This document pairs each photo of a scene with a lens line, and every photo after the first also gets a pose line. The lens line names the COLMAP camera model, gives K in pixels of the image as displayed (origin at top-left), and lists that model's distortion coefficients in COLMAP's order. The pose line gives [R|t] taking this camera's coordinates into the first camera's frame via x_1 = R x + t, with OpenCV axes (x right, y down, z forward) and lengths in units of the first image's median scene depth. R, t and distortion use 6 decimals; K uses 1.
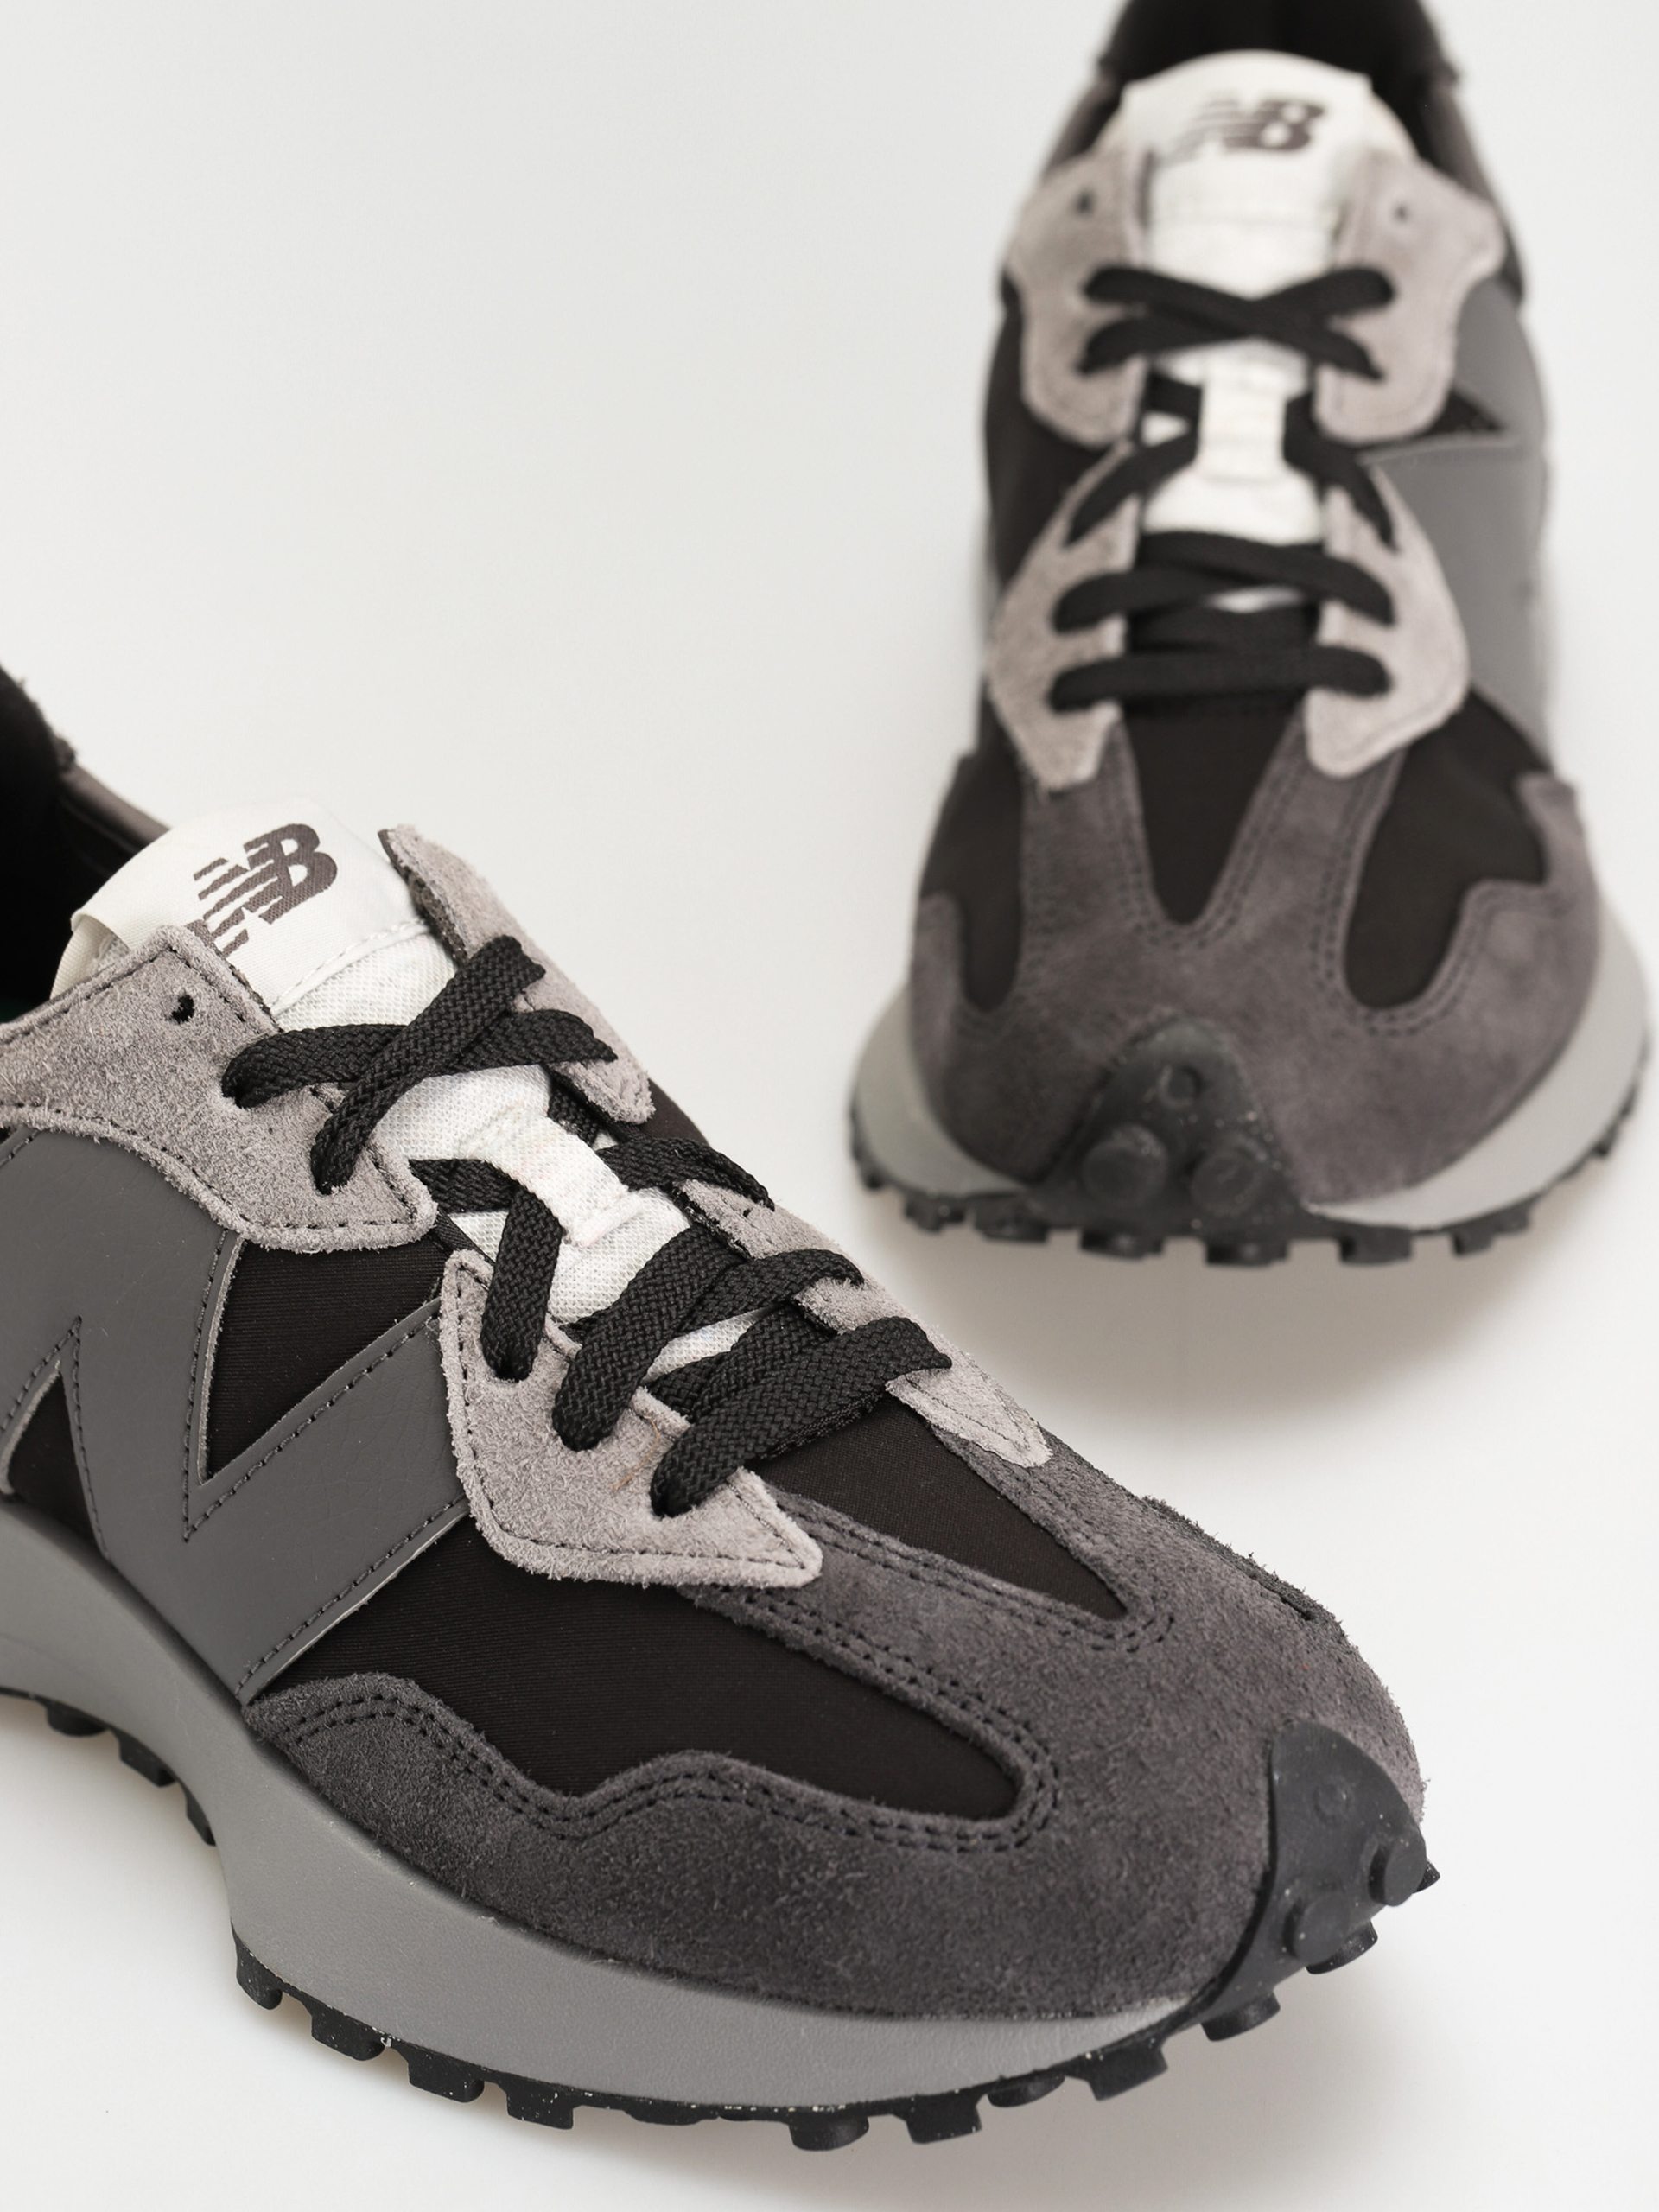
lens RADIAL K [[6331.6, 0, 829.5], [0, 6331.6, 1106.0], [0, 0, 1]] dist [-0.172244, -0.577573]
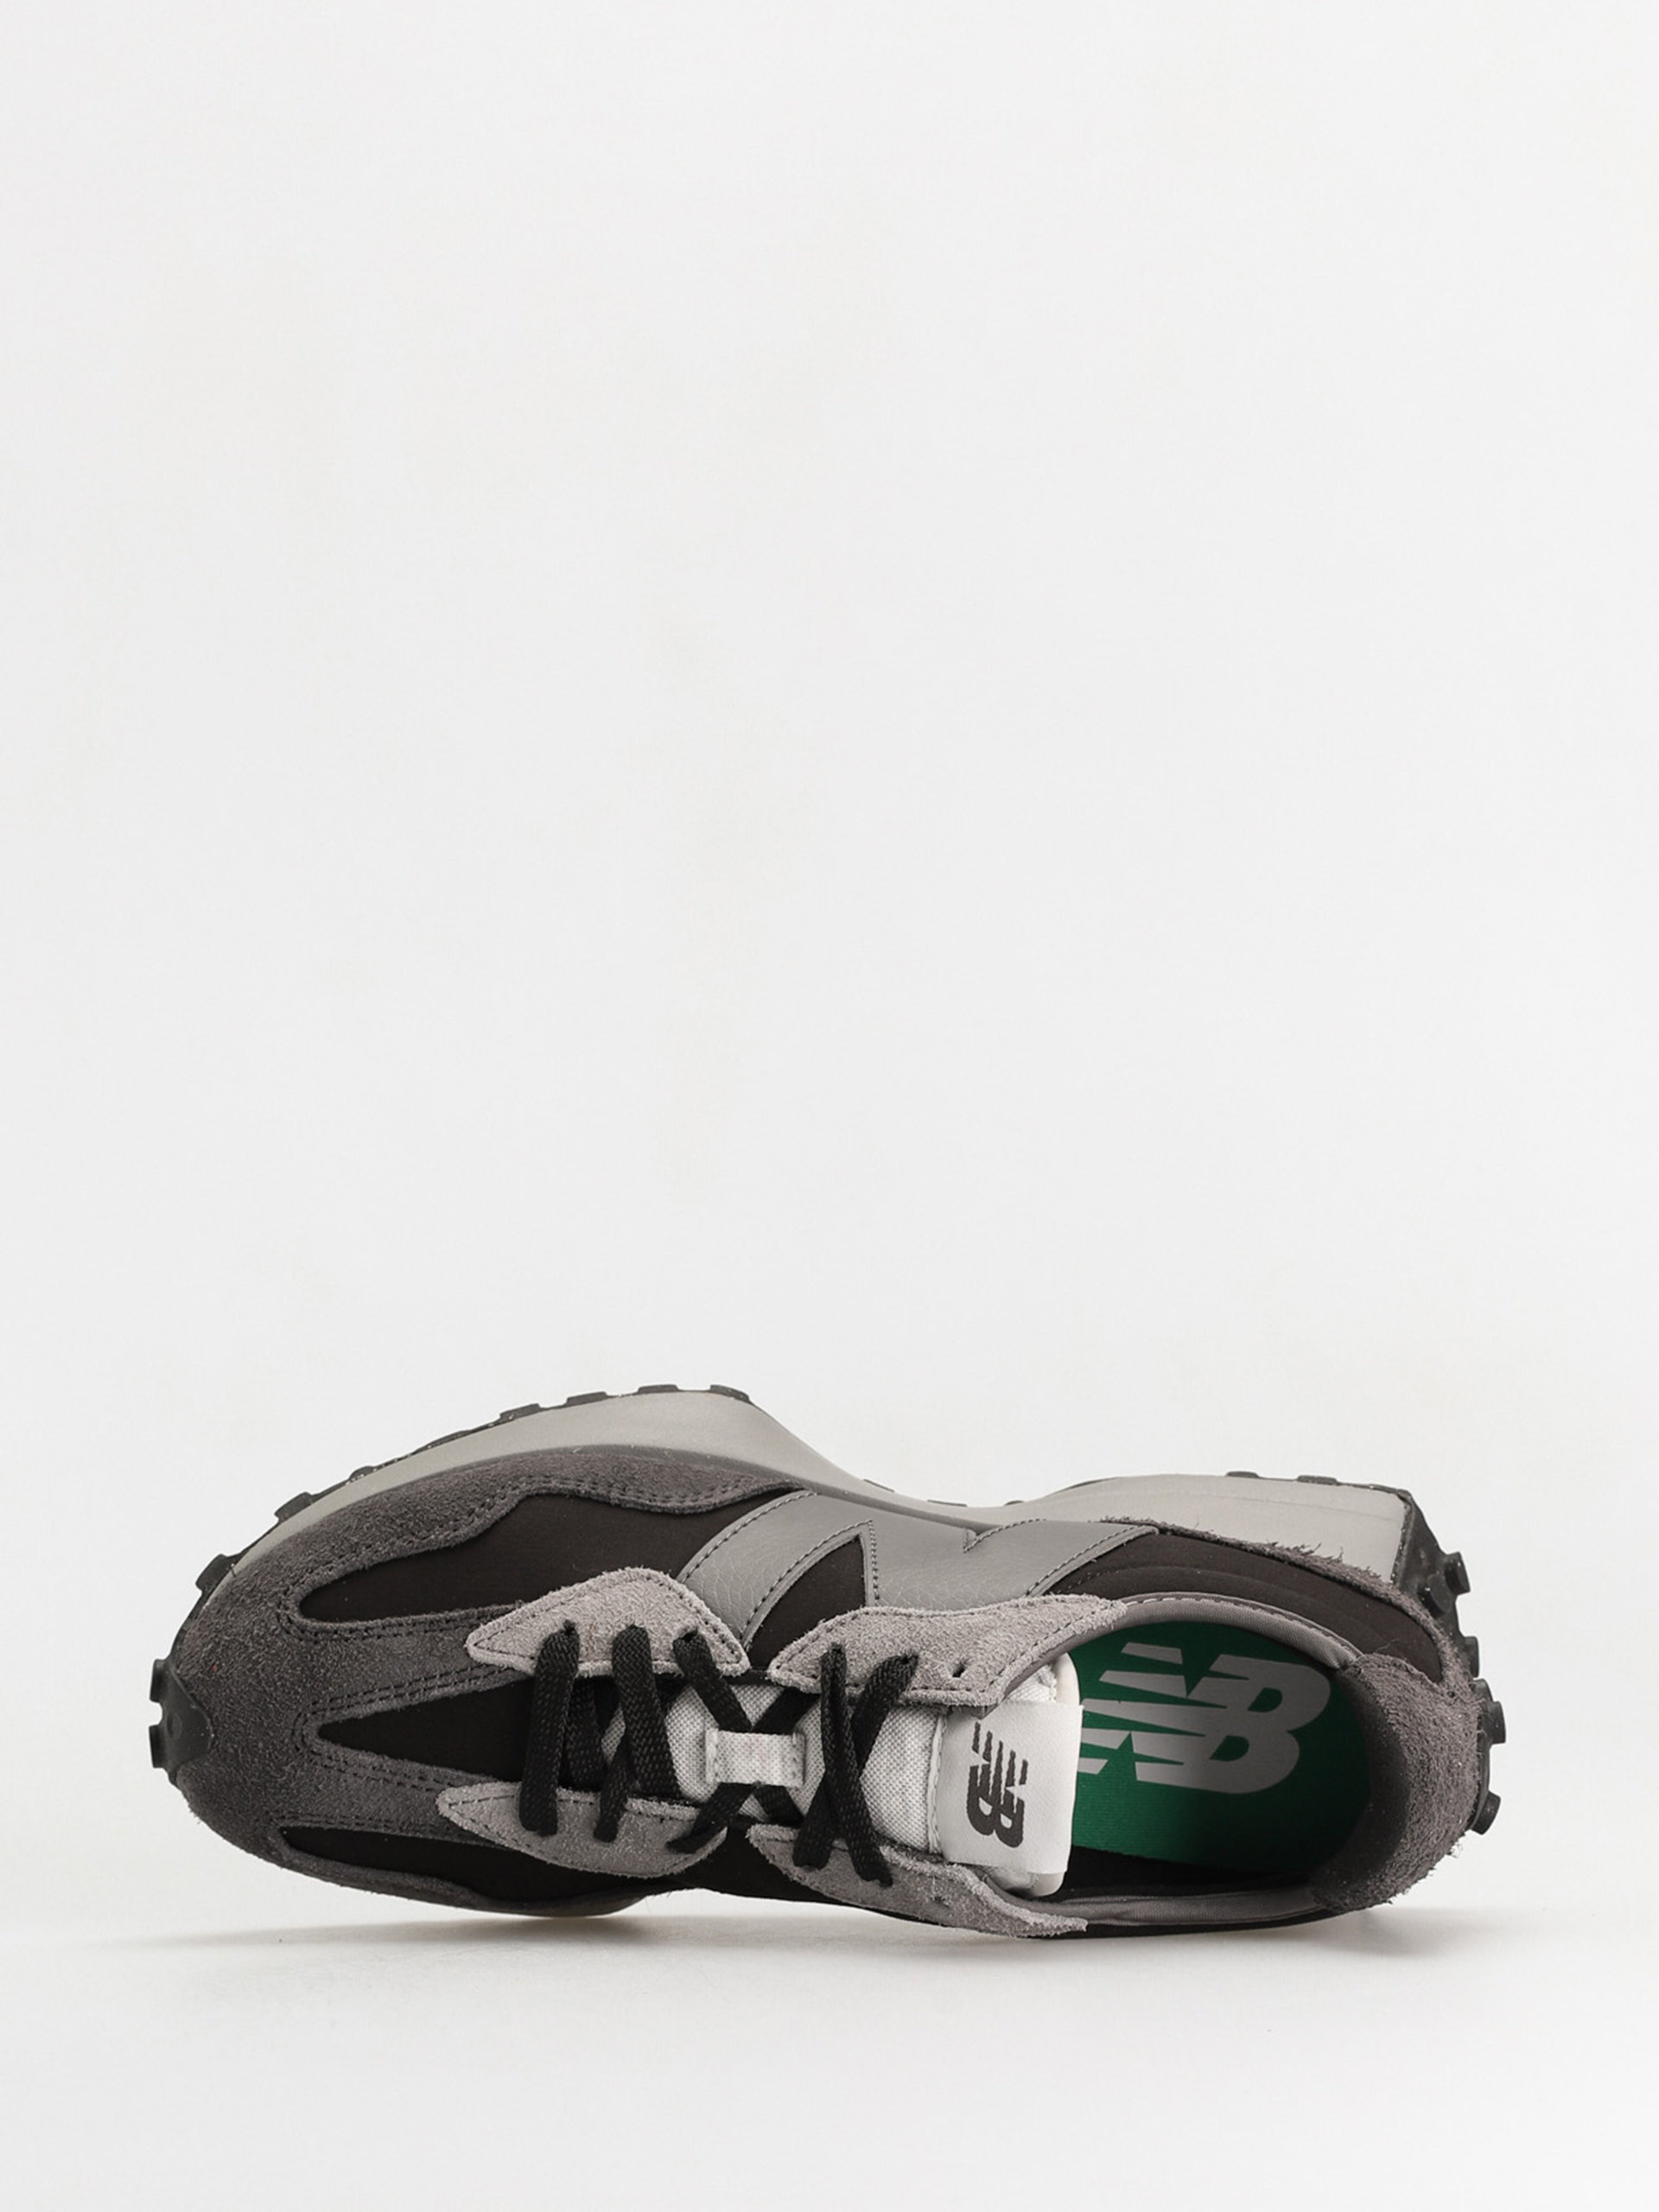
lens RADIAL K [[6331.6, 0, 829.5], [0, 6331.6, 1106.0], [0, 0, 1]] dist [-0.172244, -0.577573]
pose [[-0.799373, 0.589231, -0.117515, 0.030890], [-0.599798, -0.794067, 0.098489, -0.031250], [-0.035282, 0.149215, 0.988175, -0.616668]]
